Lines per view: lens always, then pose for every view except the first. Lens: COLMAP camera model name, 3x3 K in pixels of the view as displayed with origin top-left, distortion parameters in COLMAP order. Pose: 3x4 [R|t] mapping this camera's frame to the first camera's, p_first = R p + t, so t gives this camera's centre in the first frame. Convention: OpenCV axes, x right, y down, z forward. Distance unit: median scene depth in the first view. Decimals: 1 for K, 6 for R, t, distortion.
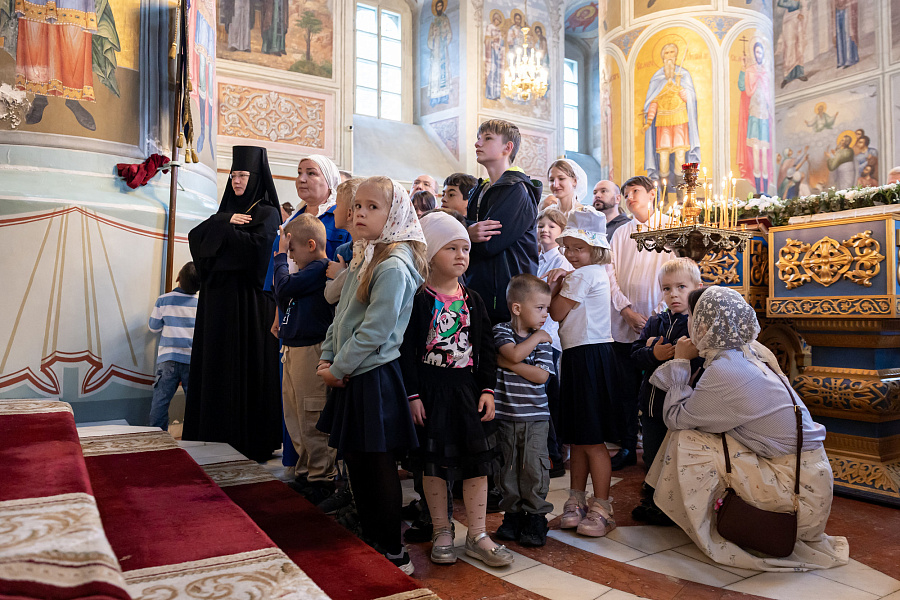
lens RADIAL K [[677.7, 0, 450.9], [0, 677.7, 298.2], [0, 0, 1]] dist [-0.010835, -0.001757]
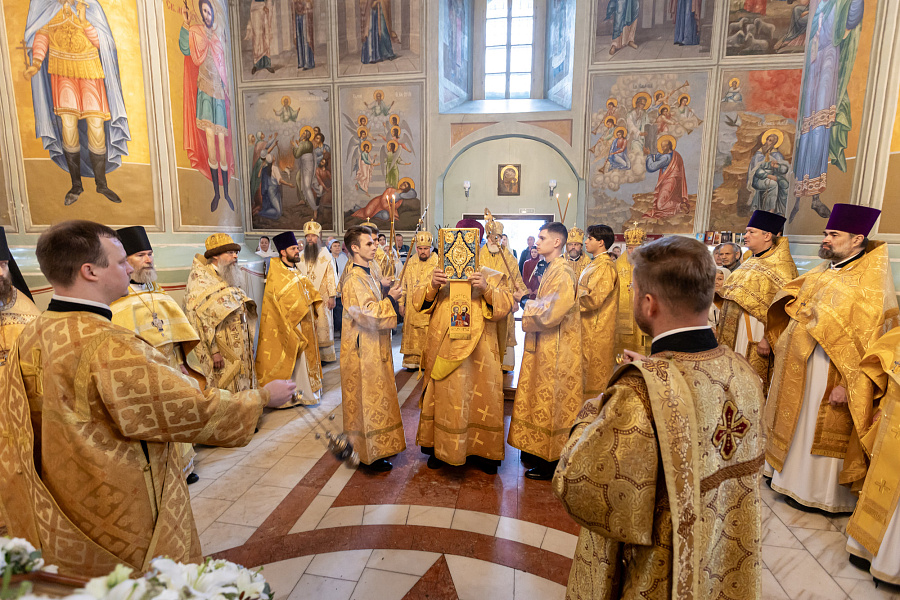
lens RADIAL K [[421.8, 0, 450.9], [0, 421.8, 298.3], [0, 0, 1]] dist [0.001279, -0.003793]
pose [[0.661006, -0.109924, 0.742285, 0.225439], [-0.026607, 0.985156, 0.169584, -0.110241], [-0.749908, -0.131846, 0.648270, 0.383647]]
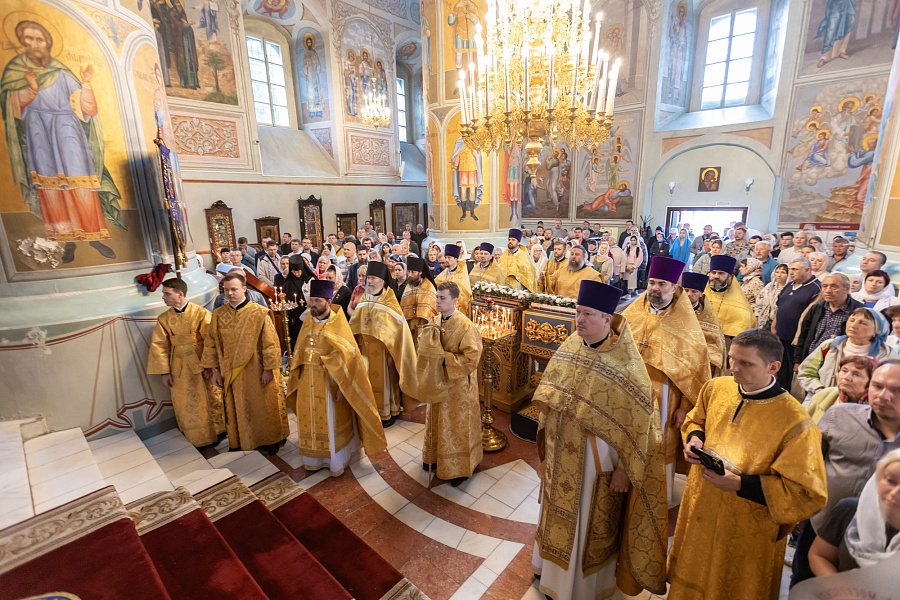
lens RADIAL K [[413.1, 0, 451.4], [0, 413.1, 301.3], [0, 0, 1]] dist [0.002525, -0.002567]
pose [[0.954662, -0.090482, 0.283608, -0.044119], [0.014726, 0.965876, 0.258584, -0.199979], [-0.297328, -0.242684, 0.923418, -0.049029]]
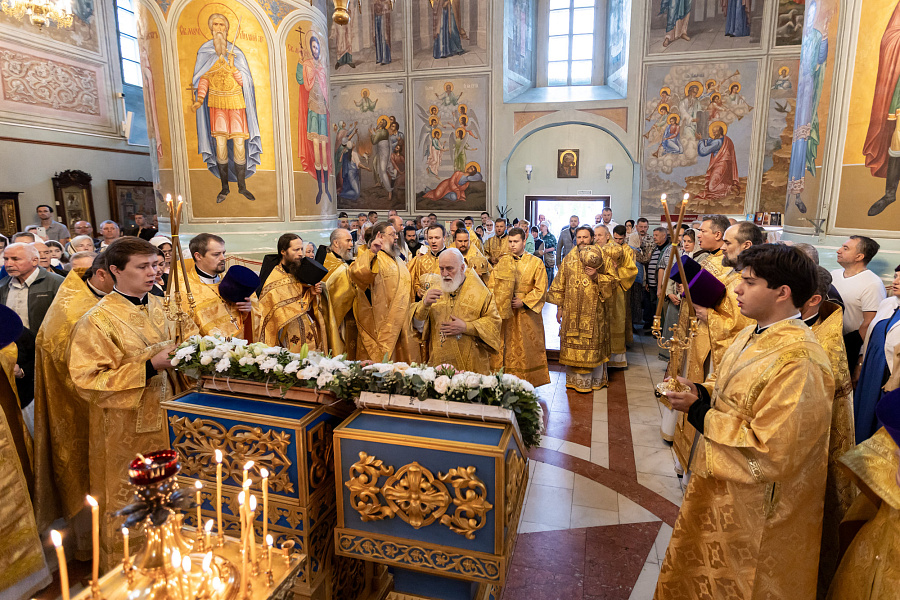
lens RADIAL K [[450.6, 0, 488.7], [0, 450.6, 274.3], [0, 0, 1]] dist [0.001714, -0.001796]
pose [[0.717176, -0.106719, 0.688672, 0.124996], [-0.023035, 0.984035, 0.176478, -0.141779], [-0.696511, -0.142429, 0.703268, 0.259304]]
